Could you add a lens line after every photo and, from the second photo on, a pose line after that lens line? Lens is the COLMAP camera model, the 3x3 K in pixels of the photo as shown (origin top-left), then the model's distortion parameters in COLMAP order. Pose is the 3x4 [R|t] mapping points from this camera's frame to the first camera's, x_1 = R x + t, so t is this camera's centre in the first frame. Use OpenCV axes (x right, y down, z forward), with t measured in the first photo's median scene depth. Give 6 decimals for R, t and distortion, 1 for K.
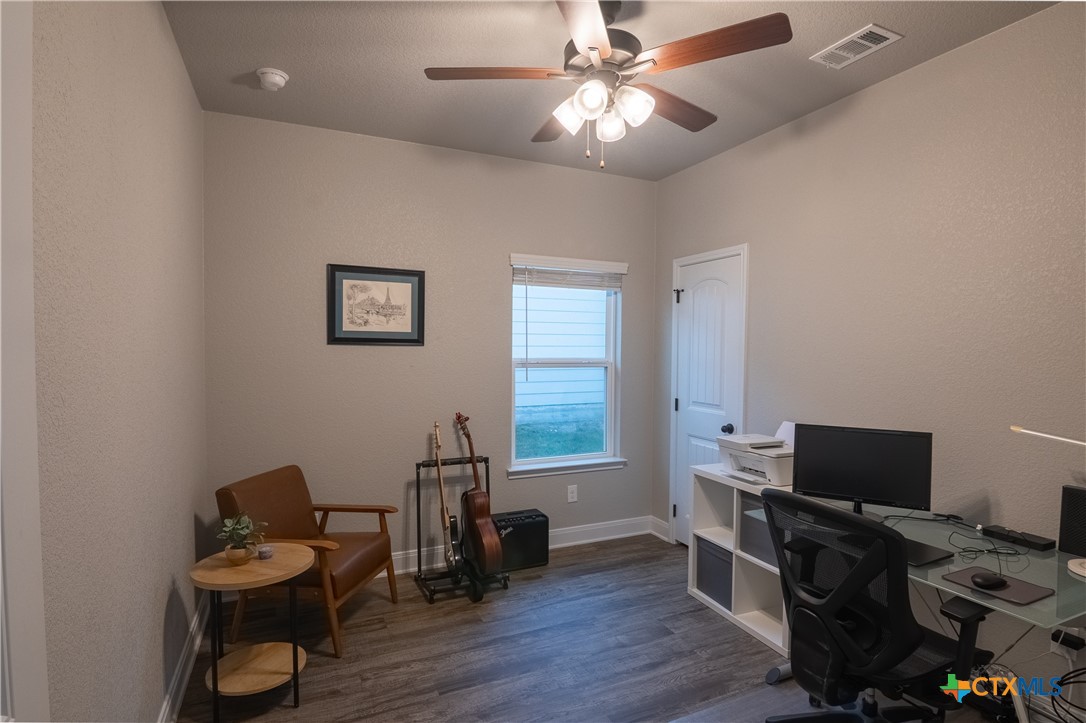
lens RADIAL K [[563.4, 0, 551.1], [0, 563.4, 364.1], [0, 0, 1]] dist [-0.001914, -0.015032]
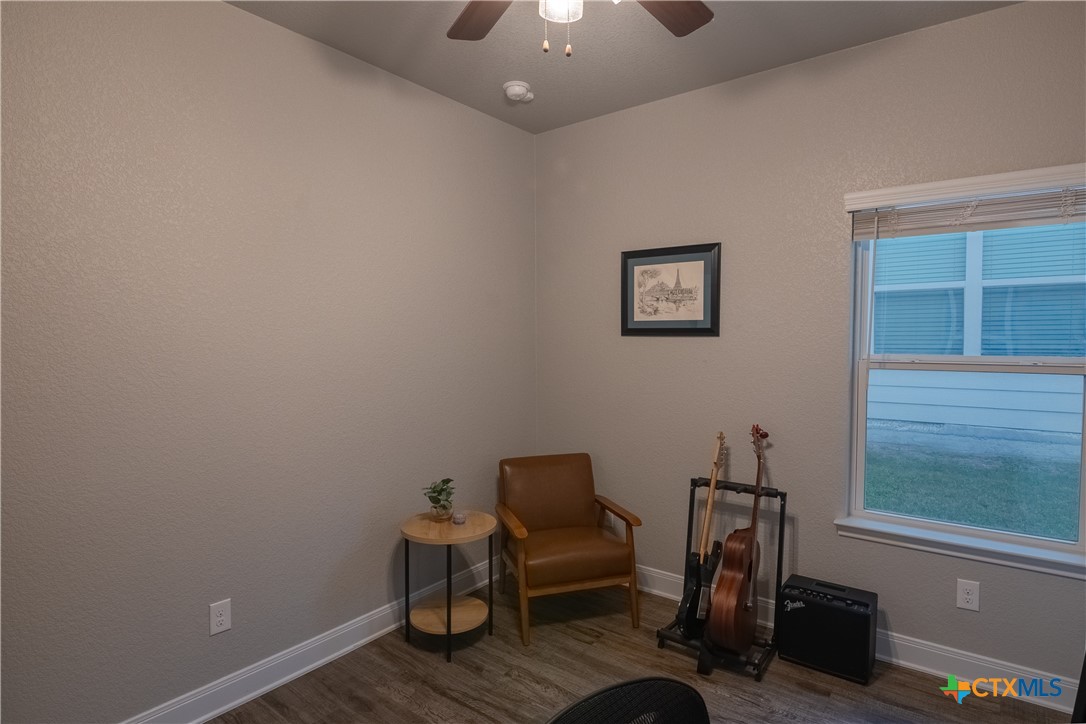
lens RADIAL K [[576.0, 0, 547.9], [0, 576.0, 366.6], [0, 0, 1]] dist [-0.000694, -0.017150]
pose [[0.451392, 0.040048, -0.891426, 0.417415], [-0.019759, 0.999196, 0.034885, -0.013833], [0.892107, 0.001867, 0.451821, 0.430044]]
